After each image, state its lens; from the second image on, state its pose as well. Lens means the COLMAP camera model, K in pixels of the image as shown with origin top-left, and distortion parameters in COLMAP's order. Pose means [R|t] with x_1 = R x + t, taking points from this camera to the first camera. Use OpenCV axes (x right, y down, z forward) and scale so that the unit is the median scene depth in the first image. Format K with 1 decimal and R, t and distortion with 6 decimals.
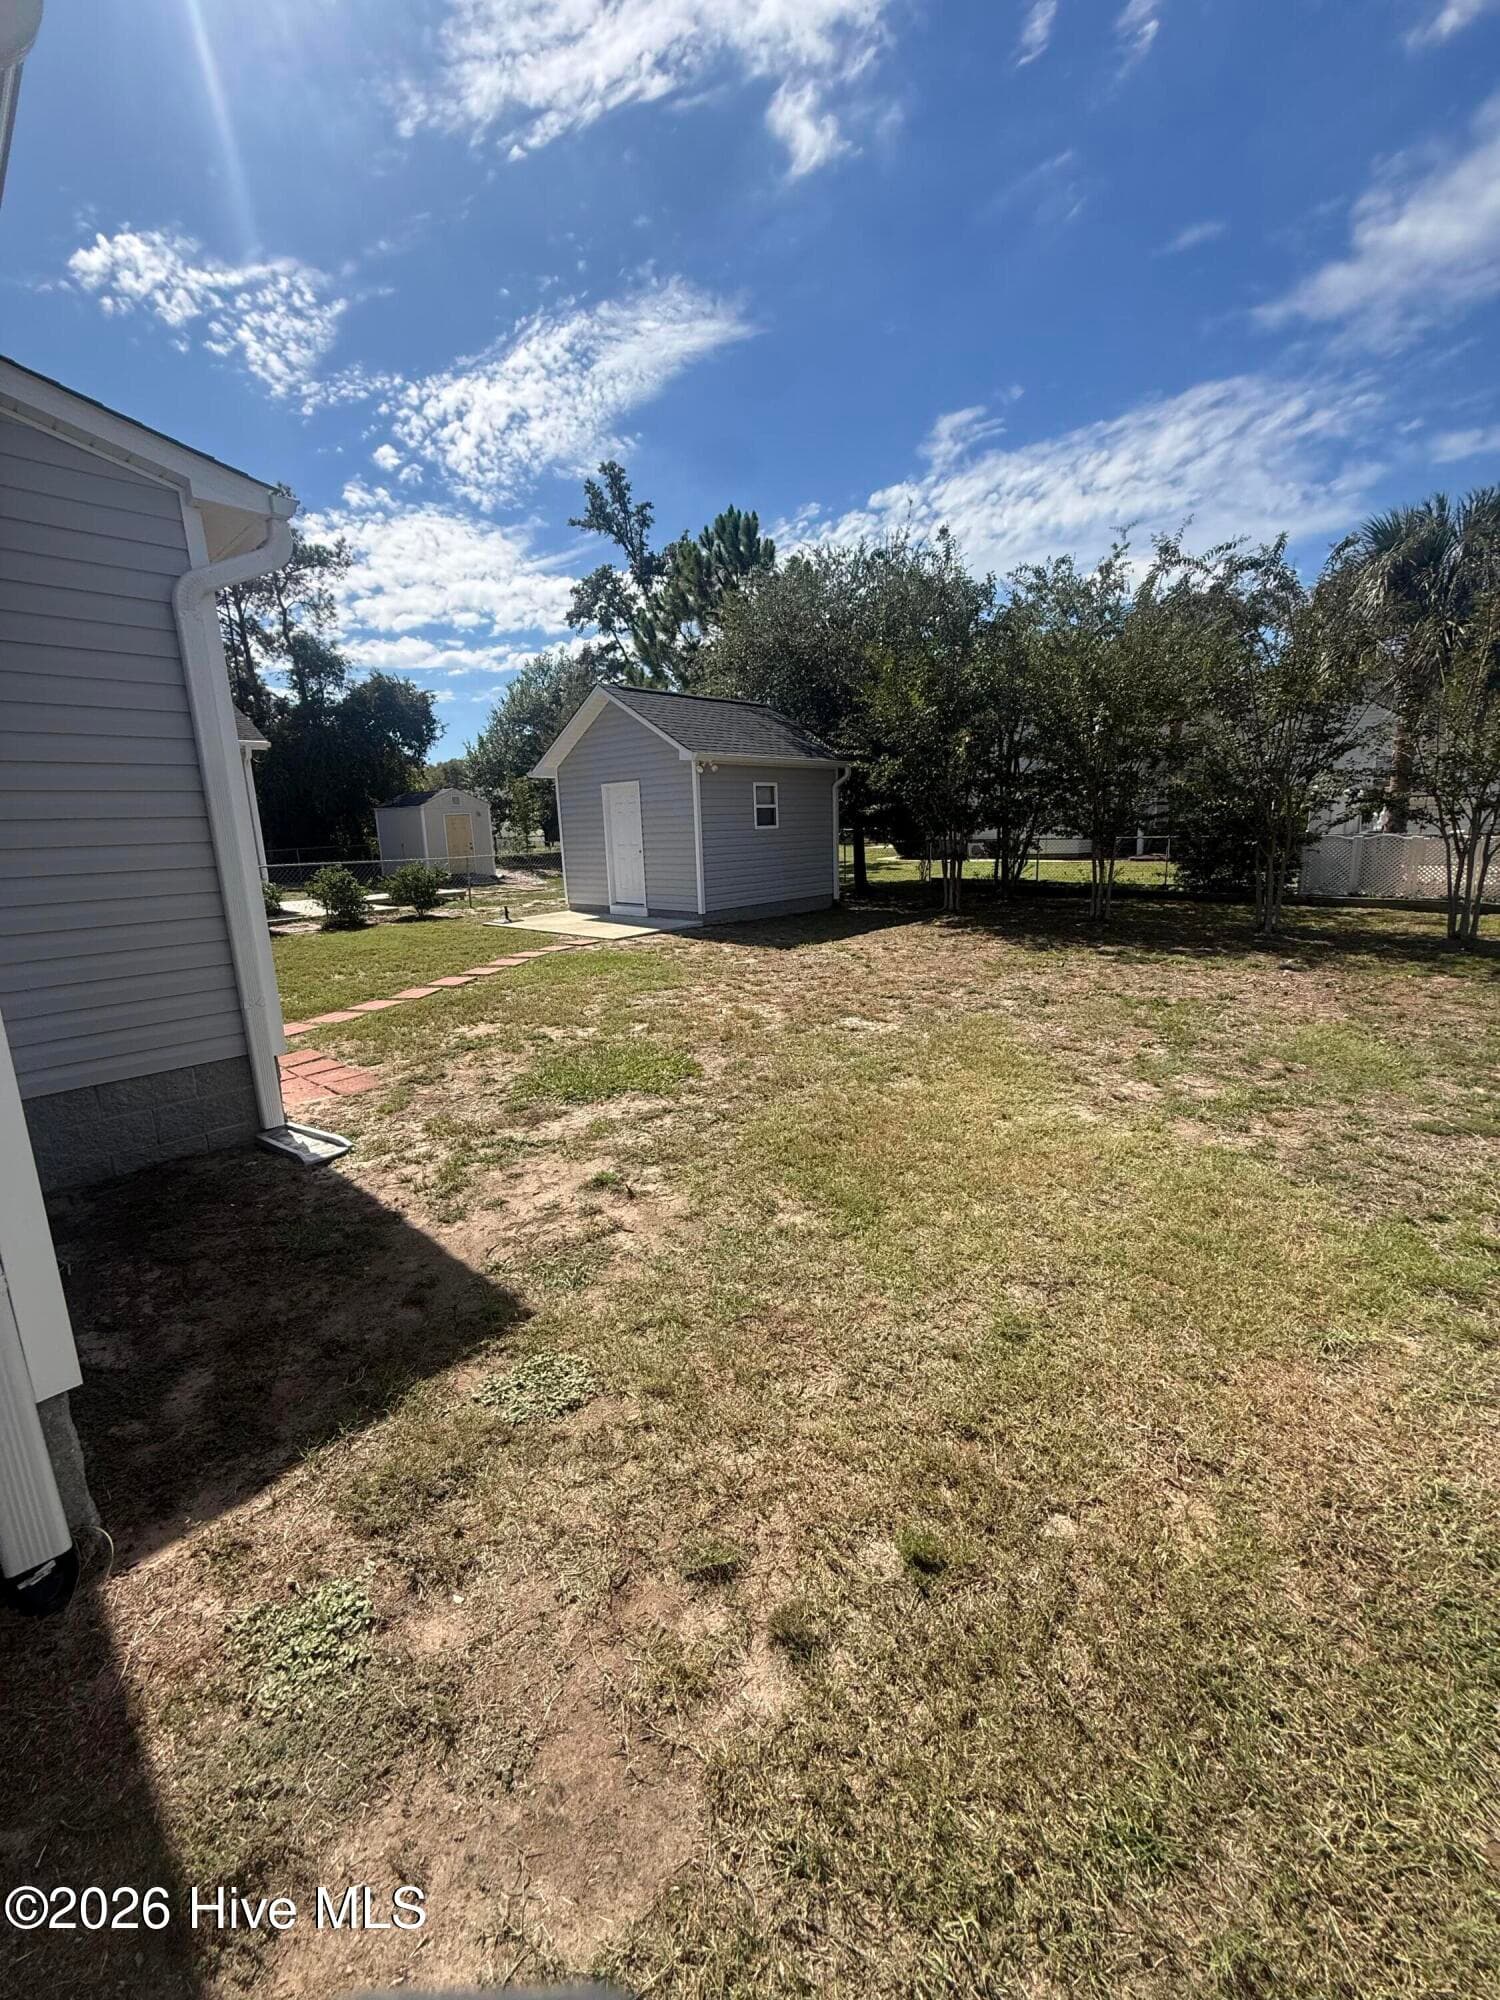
lens RADIAL K [[829.8, 0, 751.4], [0, 829.8, 979.1], [0, 0, 1]] dist [0.000349, 0.000319]
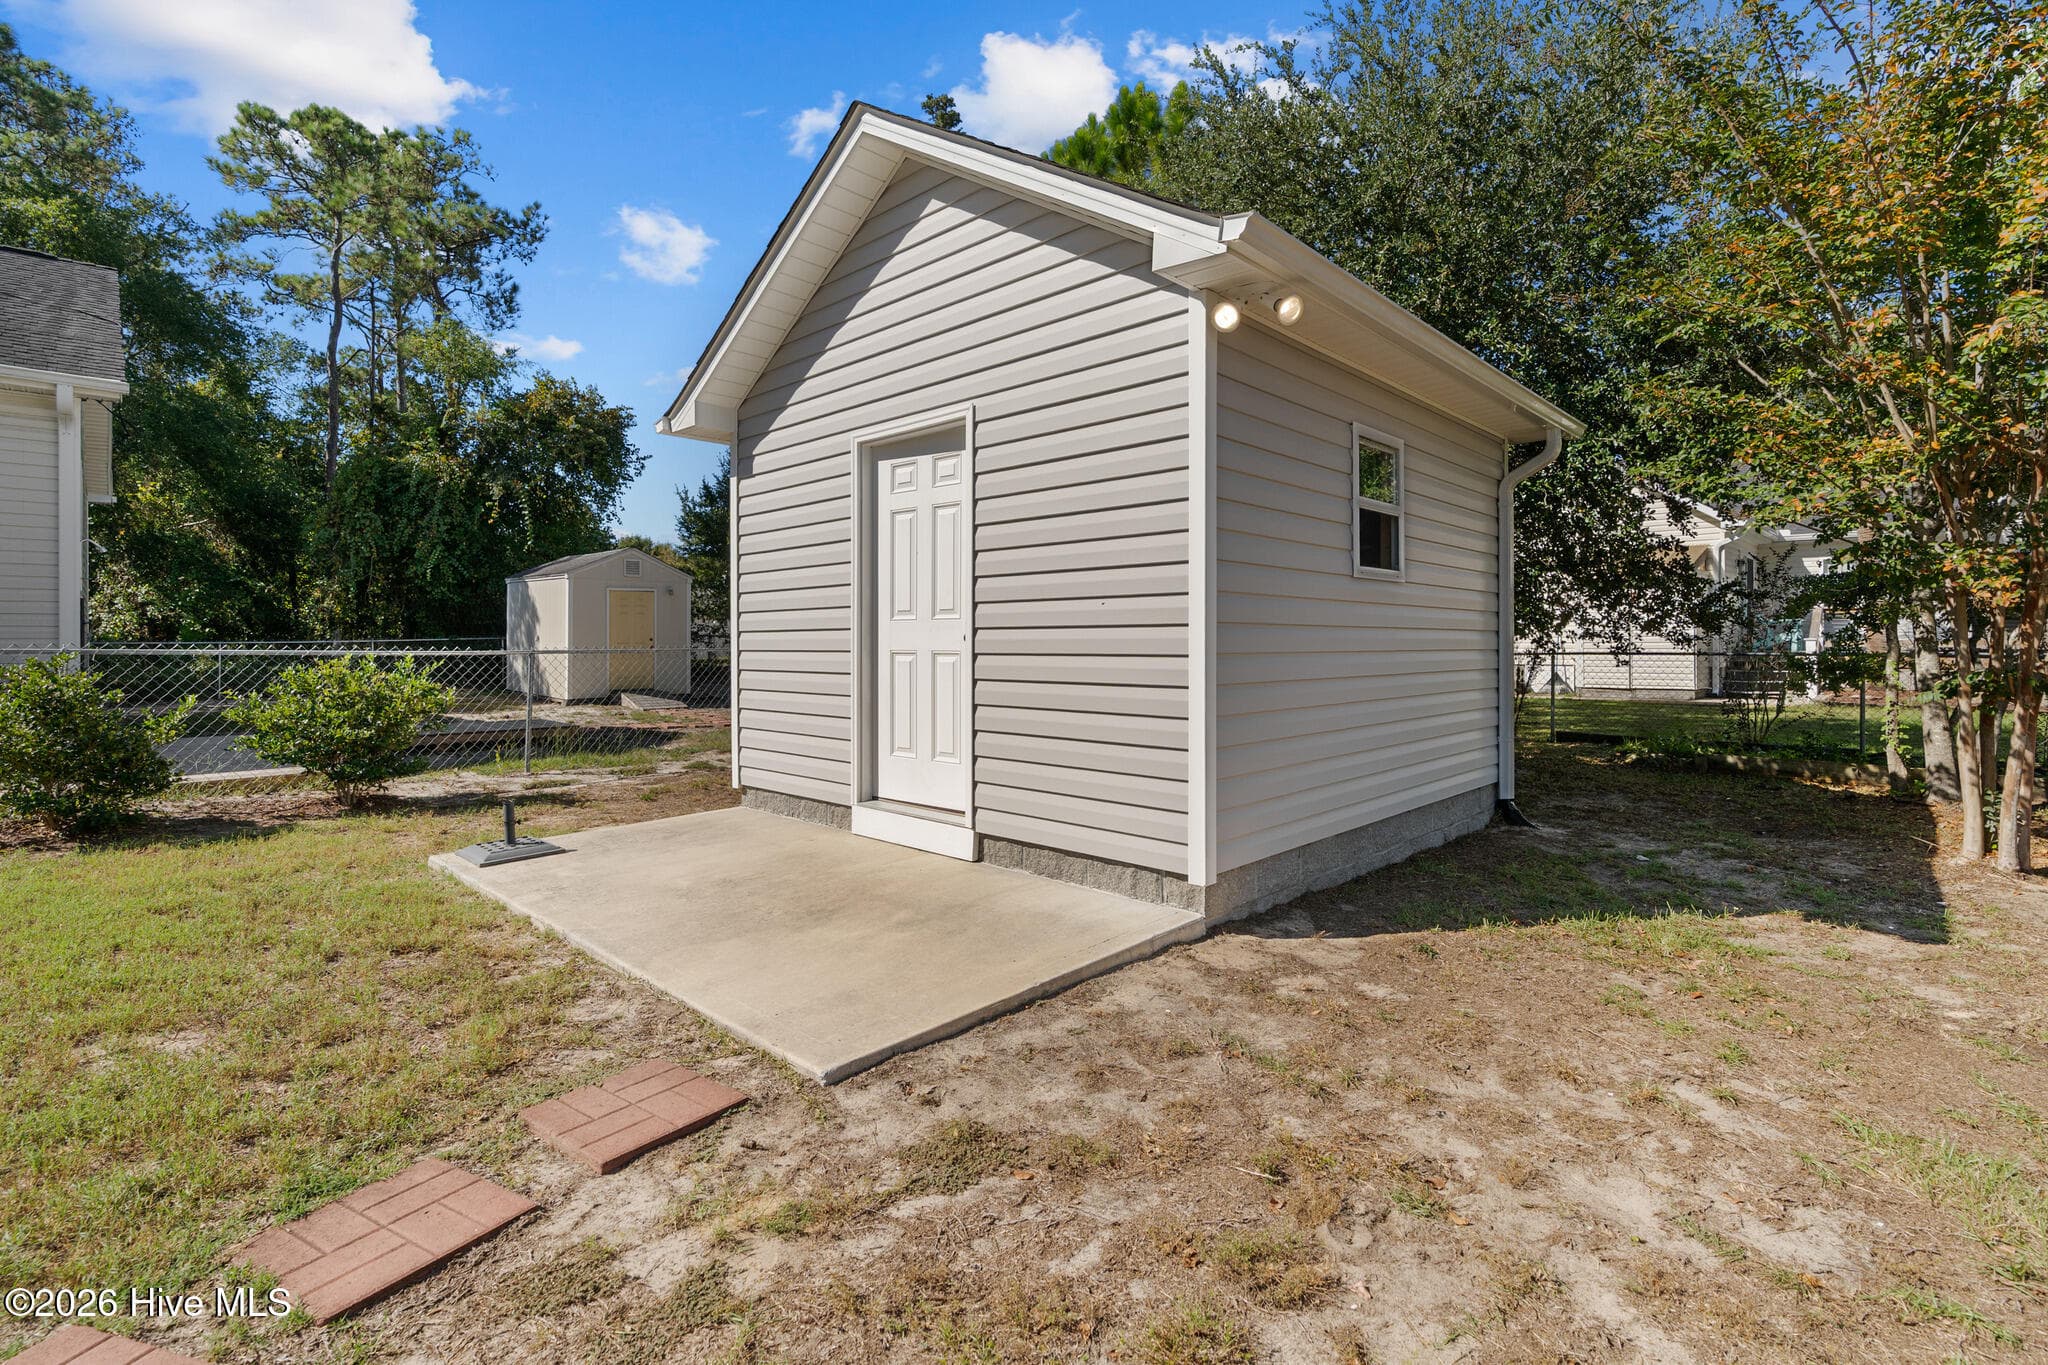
lens RADIAL K [[973.3, 0, 1059.0], [0, 973.3, 651.8], [0, 0, 1]] dist [-0.005206, -0.000310]
pose [[0.999447, 0.031742, -0.009915, -0.074786], [-0.033000, 0.983510, -0.177818, -0.068024], [0.004107, 0.178047, 0.984013, 0.506199]]
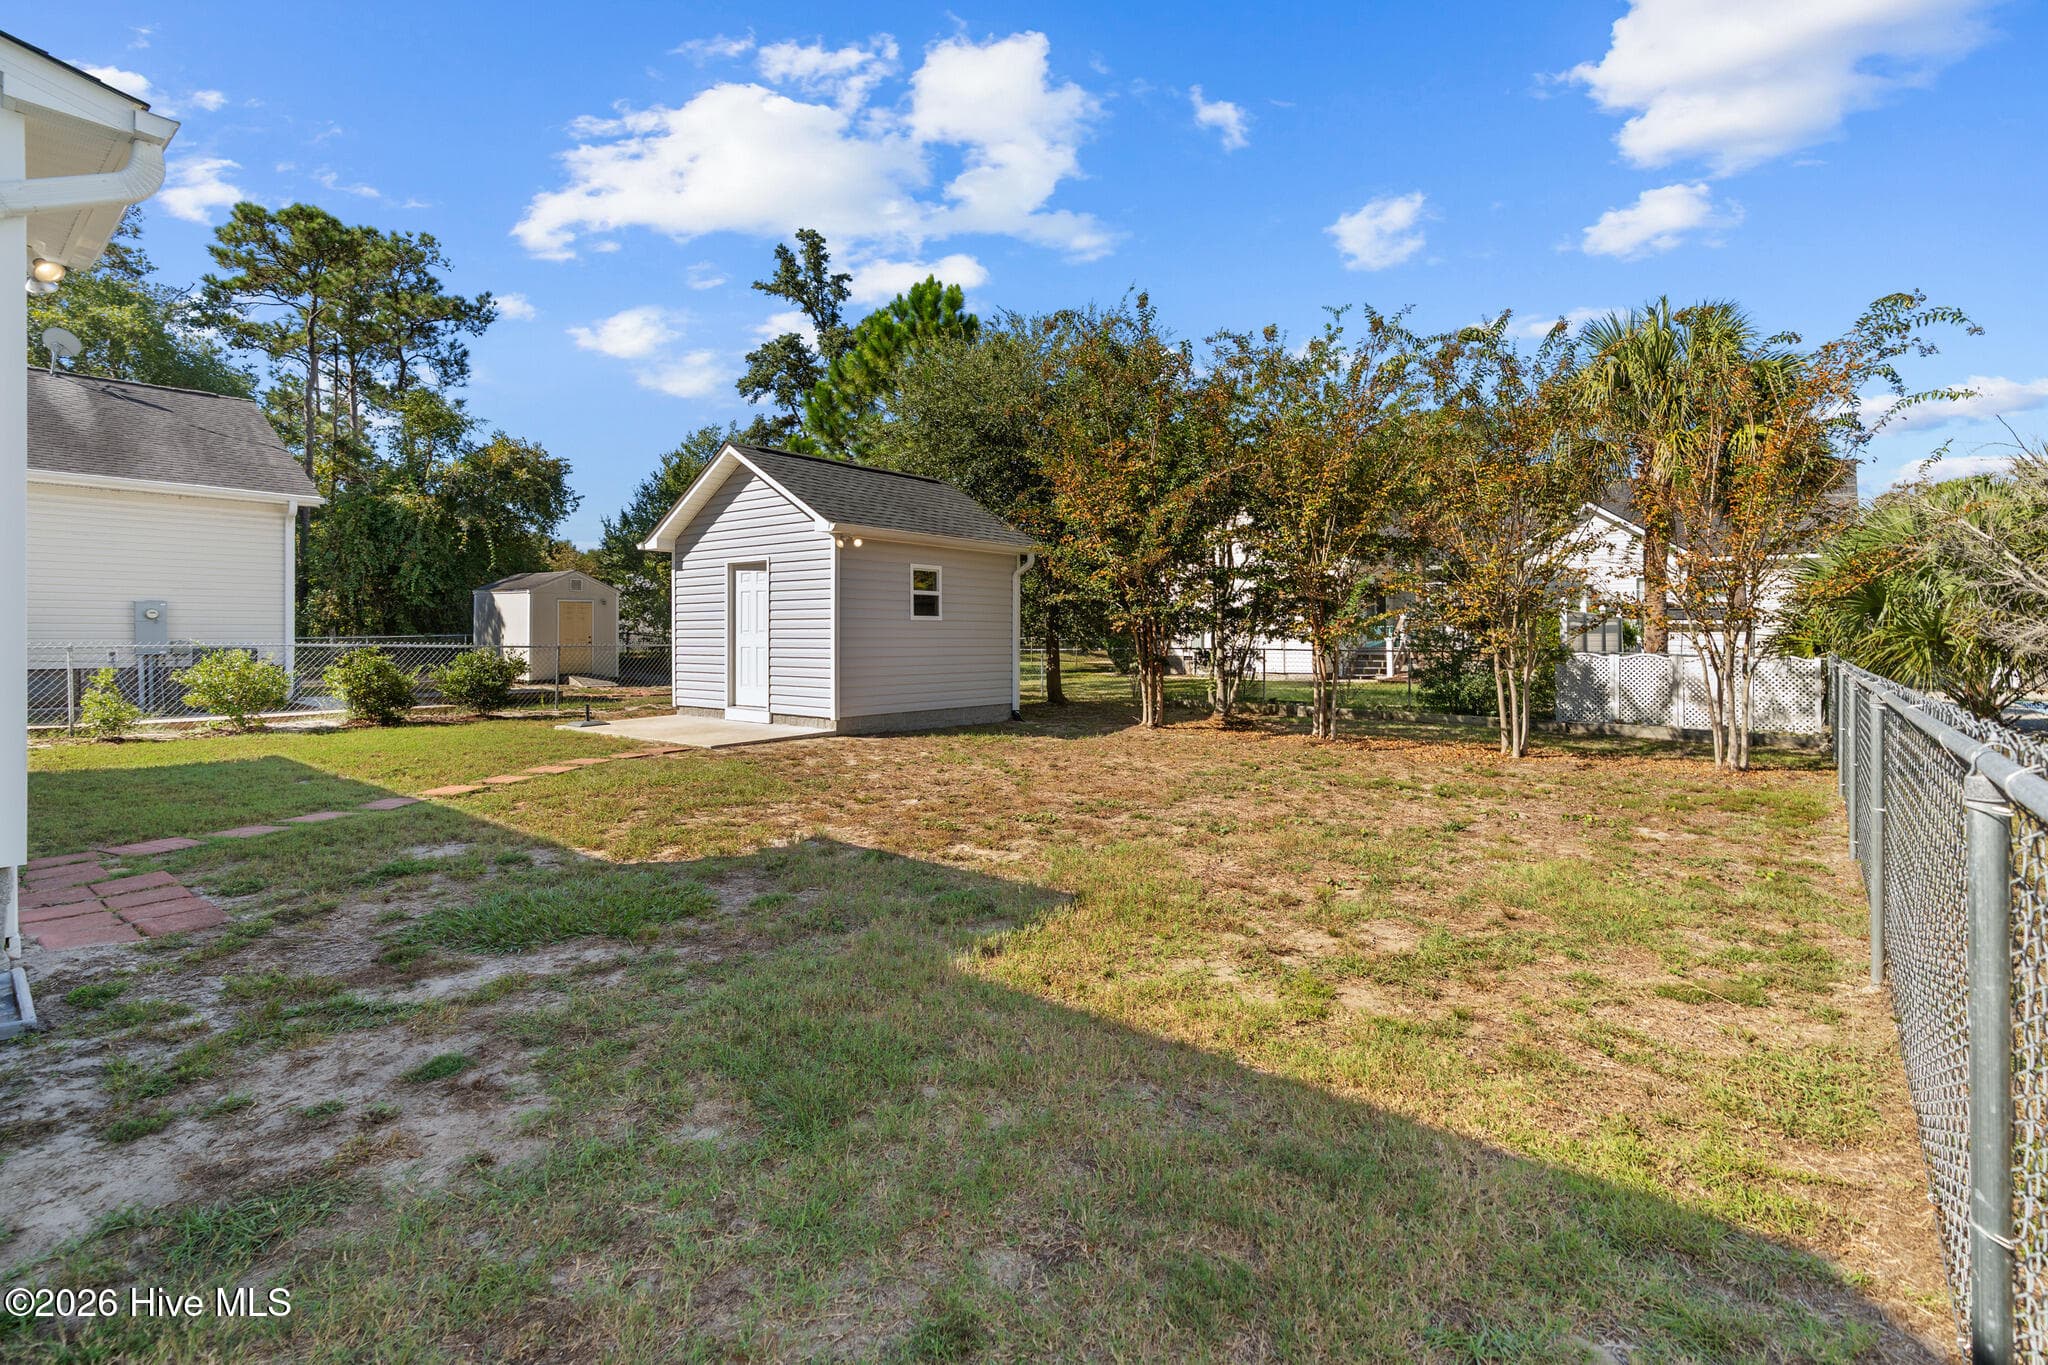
lens RADIAL K [[973.3, 0, 1059.0], [0, 973.3, 651.8], [0, 0, 1]] dist [-0.005206, -0.000310]
pose [[0.995868, 0.033990, 0.084214, 0.052170], [-0.018742, 0.984276, -0.175639, 0.011763], [-0.088860, 0.173335, 0.980846, 0.041802]]
